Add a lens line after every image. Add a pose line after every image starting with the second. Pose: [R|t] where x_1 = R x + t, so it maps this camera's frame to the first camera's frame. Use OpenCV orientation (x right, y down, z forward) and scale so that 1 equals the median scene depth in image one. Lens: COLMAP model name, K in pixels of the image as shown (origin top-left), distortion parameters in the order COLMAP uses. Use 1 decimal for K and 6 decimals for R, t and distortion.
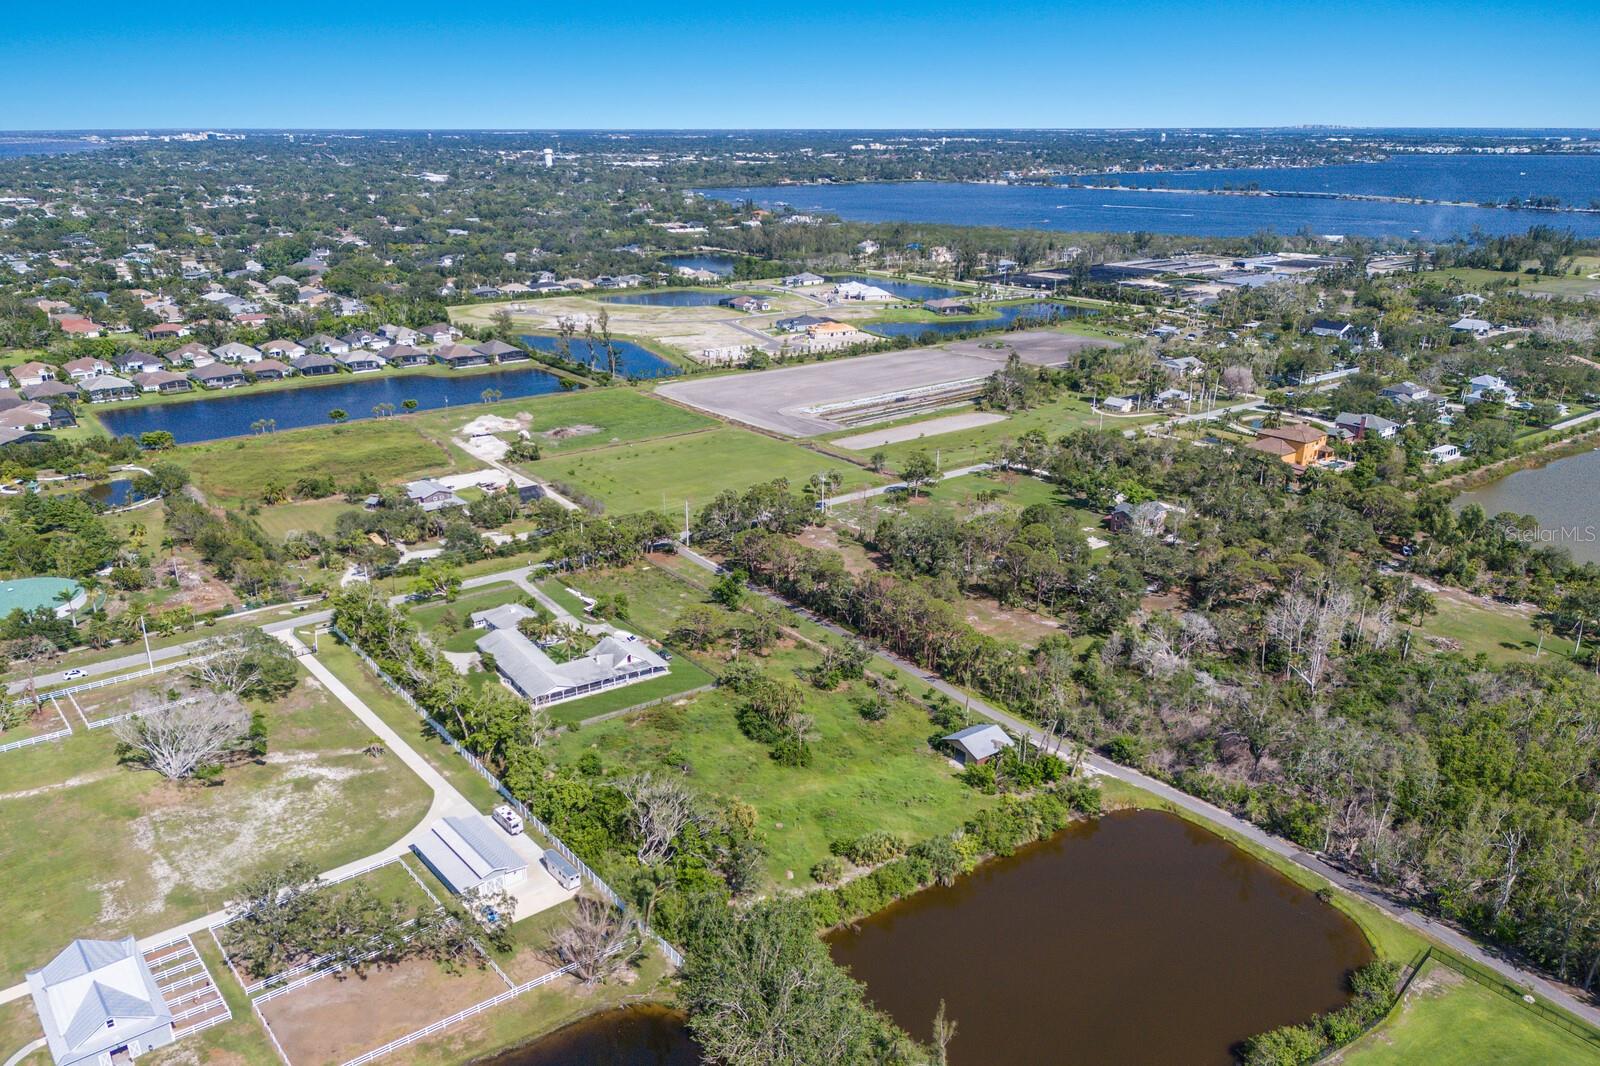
lens RADIAL K [[1185.7, 0, 791.7], [0, 1185.7, 605.2], [0, 0, 1]] dist [0.069036, -0.094108]
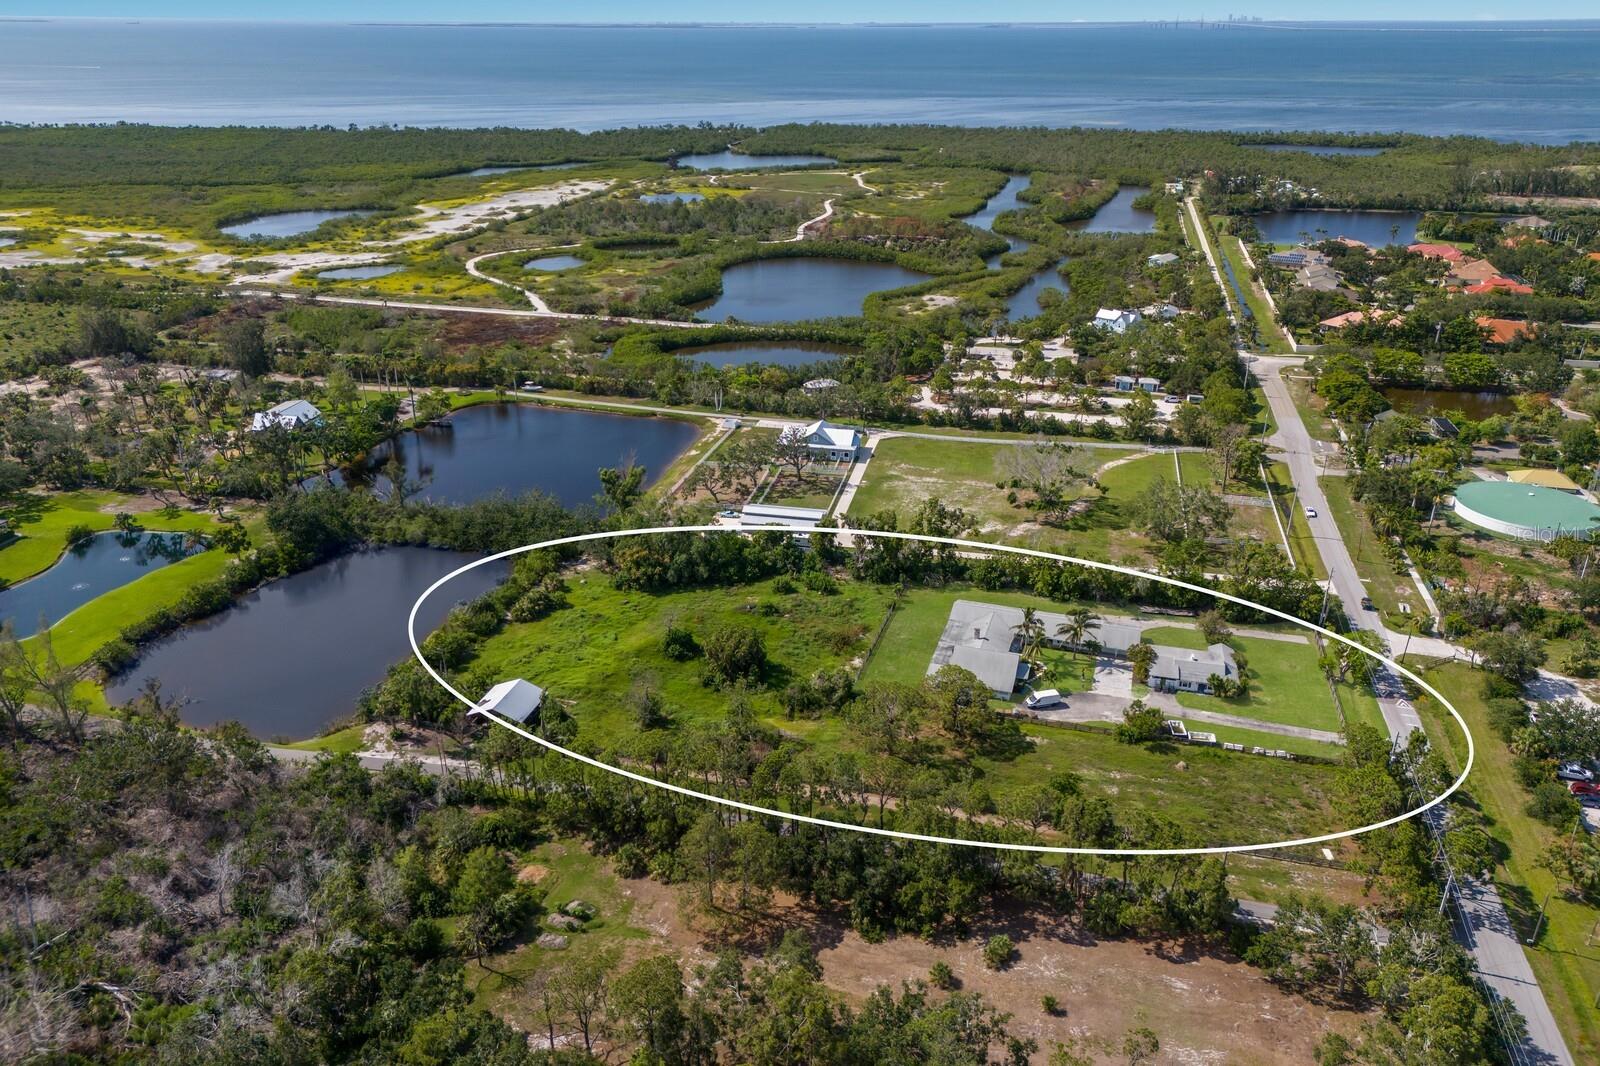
lens RADIAL K [[1168.9, 0, 798.3], [0, 1168.9, 530.2], [0, 0, 1]] dist [0.090390, -0.084490]
pose [[-0.777877, 0.249631, -0.576708, 0.245374], [-0.235482, 0.735058, 0.635797, -0.313491], [0.582628, 0.630377, -0.513001, 0.795516]]
